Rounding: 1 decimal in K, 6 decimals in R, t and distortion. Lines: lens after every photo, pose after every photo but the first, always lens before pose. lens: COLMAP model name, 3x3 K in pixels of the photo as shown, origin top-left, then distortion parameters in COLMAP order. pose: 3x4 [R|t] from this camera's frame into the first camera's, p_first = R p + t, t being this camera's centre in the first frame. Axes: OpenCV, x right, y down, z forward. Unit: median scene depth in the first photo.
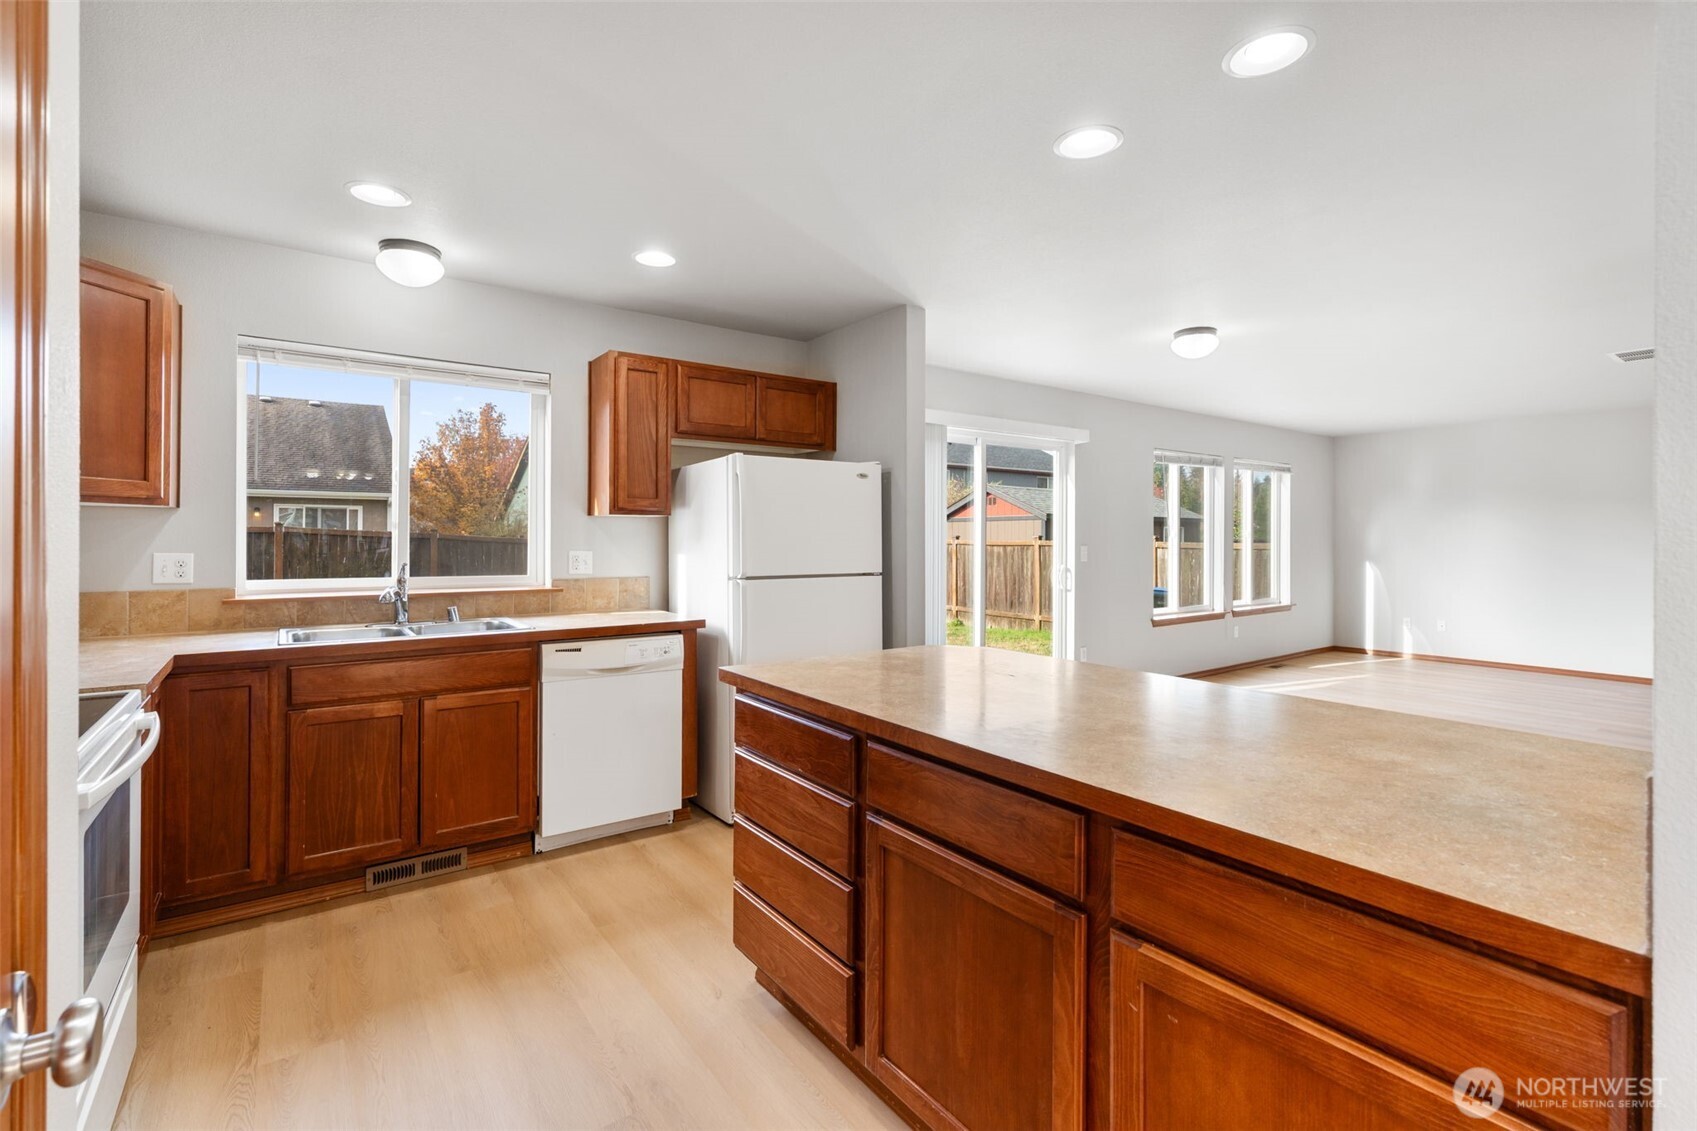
lens RADIAL K [[757.3, 0, 832.0], [0, 757.3, 538.6], [0, 0, 1]] dist [-0.001561, 0.000335]
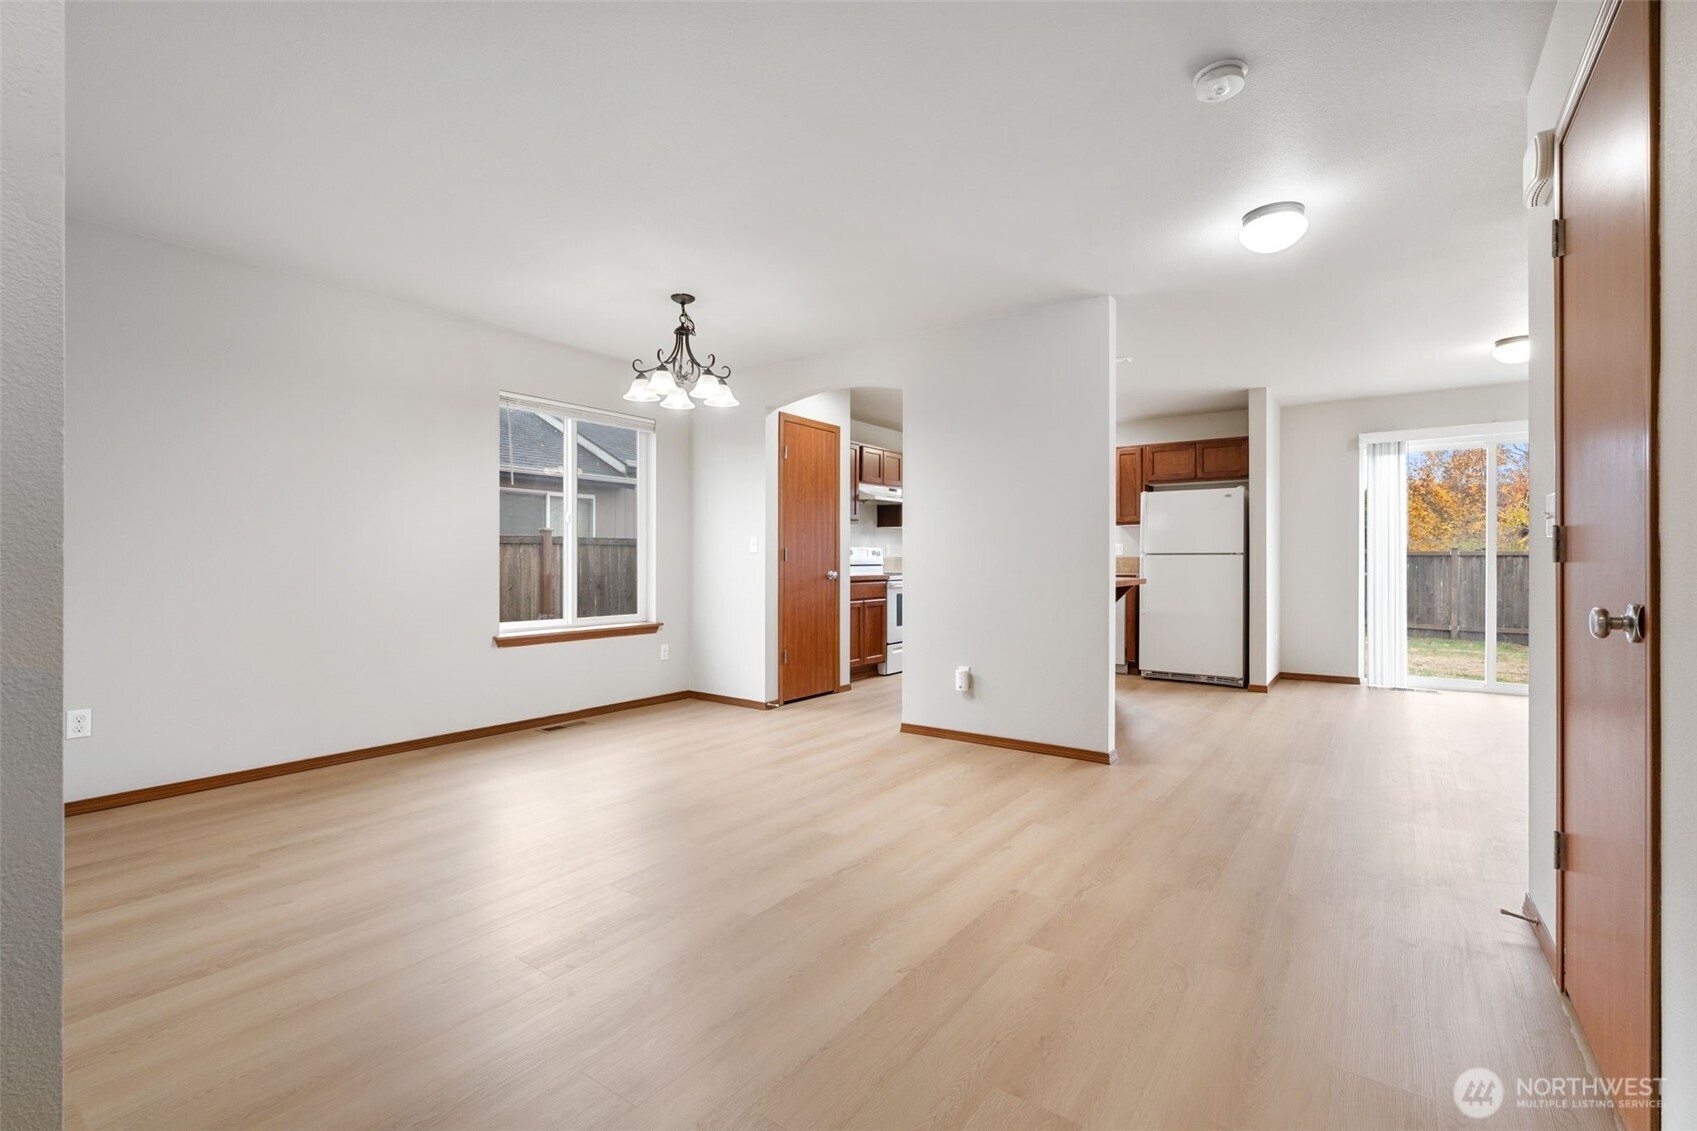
lens RADIAL K [[757.3, 0, 839.4], [0, 757.3, 559.5], [0, 0, 1]] dist [-0.001561, 0.000335]
pose [[0.313096, -0.002361, -0.949718, 1.501065], [-0.003011, 0.999989, -0.003479, 0.073899], [0.949717, 0.003949, 0.313086, -0.384328]]
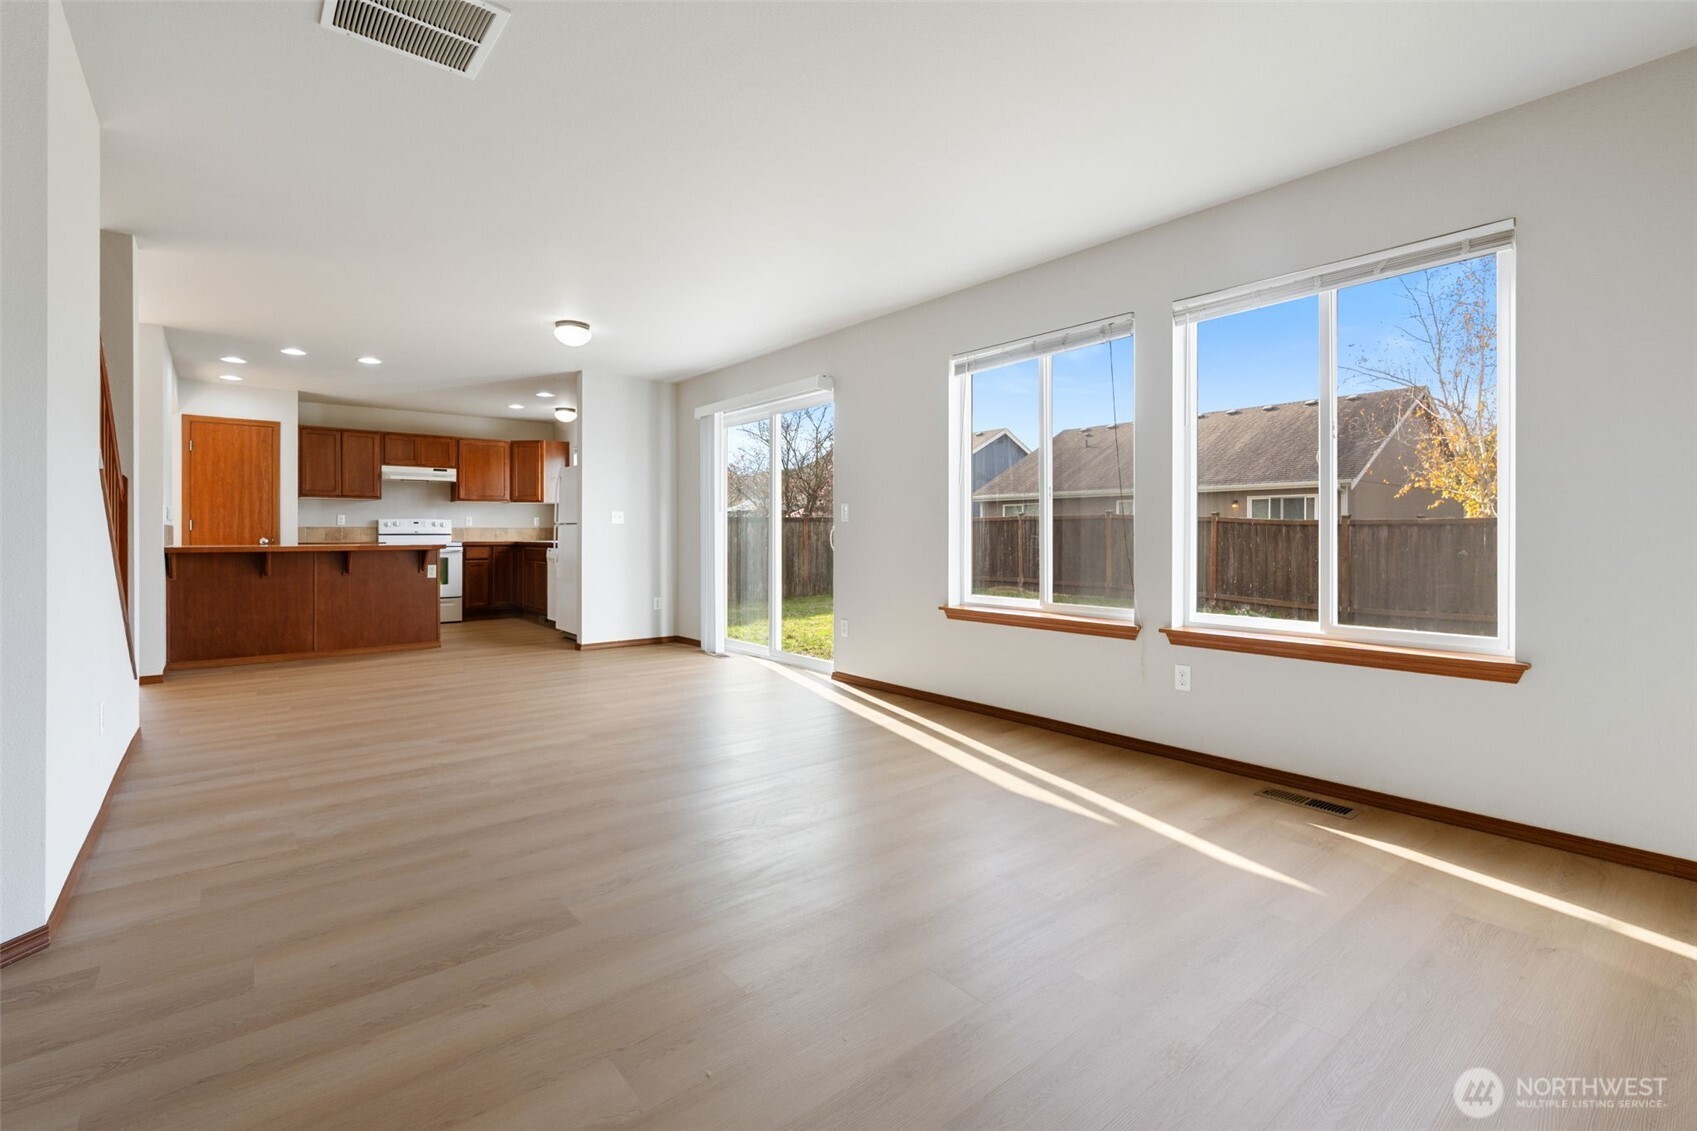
lens RADIAL K [[757.3, 0, 840.3], [0, 757.3, 534.7], [0, 0, 1]] dist [-0.001561, 0.000335]
pose [[0.066529, 0.000142, -0.997784, 2.130143], [-0.002206, 0.999998, -0.000004, 0.080890], [0.997782, 0.002201, 0.066529, 1.661962]]
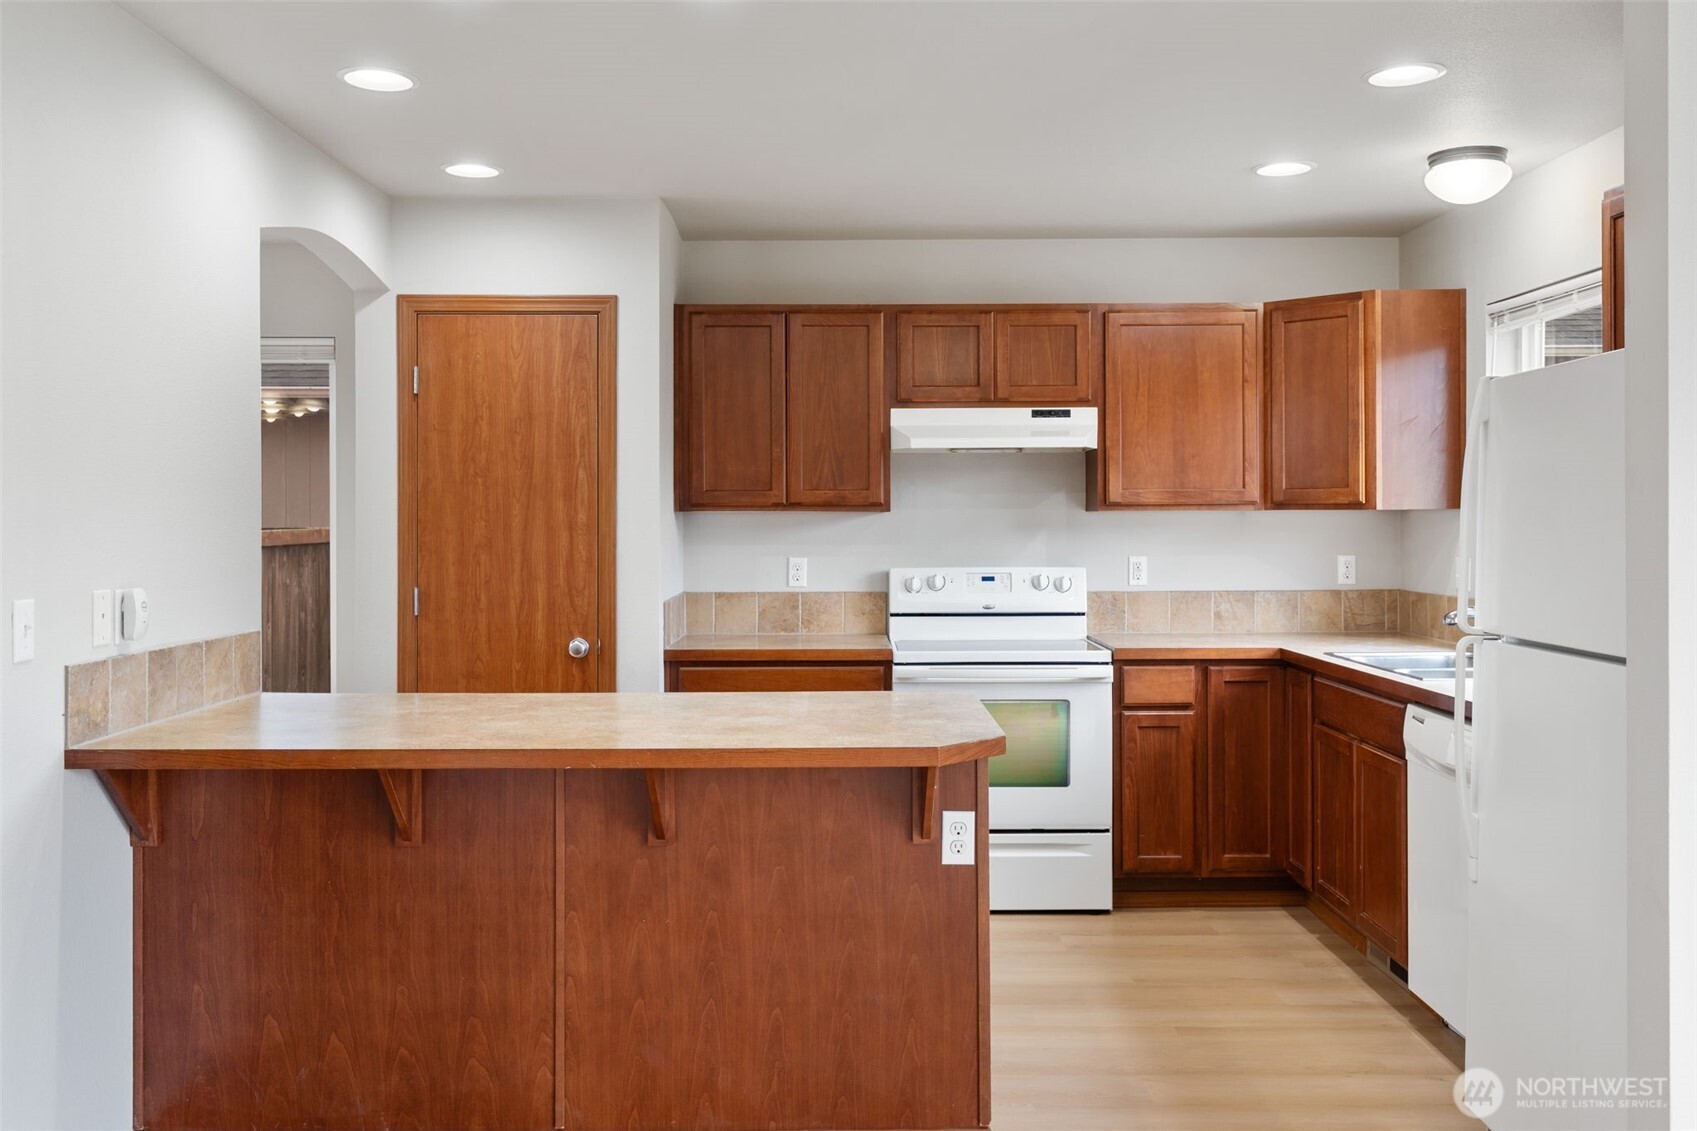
lens RADIAL K [[1497.1, 0, 839.7], [0, 1497.1, 524.4], [0, 0, 1]] dist [0.010143, -0.011335]
pose [[-0.578297, 0.000522, -0.815826, 0.895424], [0.000655, 1.000000, 0.000175, -0.018733], [0.815826, -0.000433, -0.578297, 1.212513]]
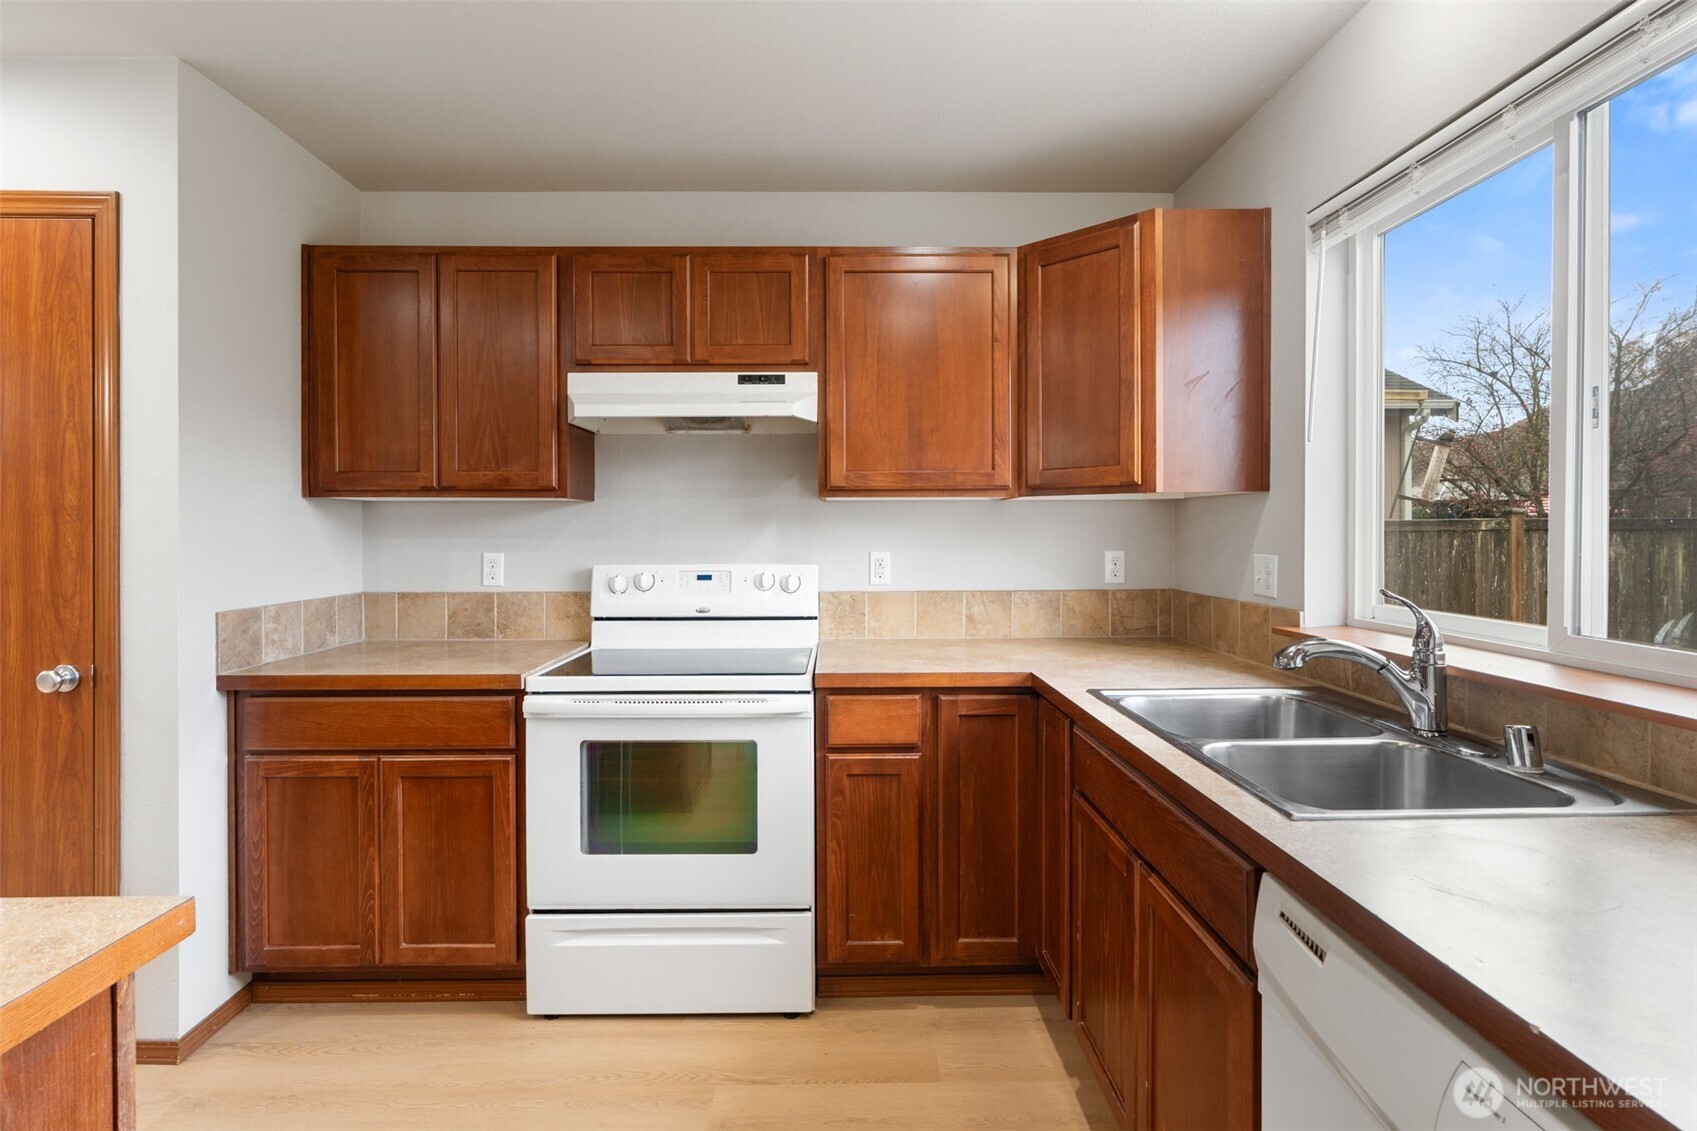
lens RADIAL K [[810.0, 0, 842.7], [0, 810.0, 534.6], [0, 0, 1]] dist [0.000240, 0.001364]
pose [[-0.566991, 0.002575, -0.823720, -0.003016], [-0.000499, 0.999994, 0.003470, -0.001910], [0.823724, 0.002379, -0.566986, 0.933608]]
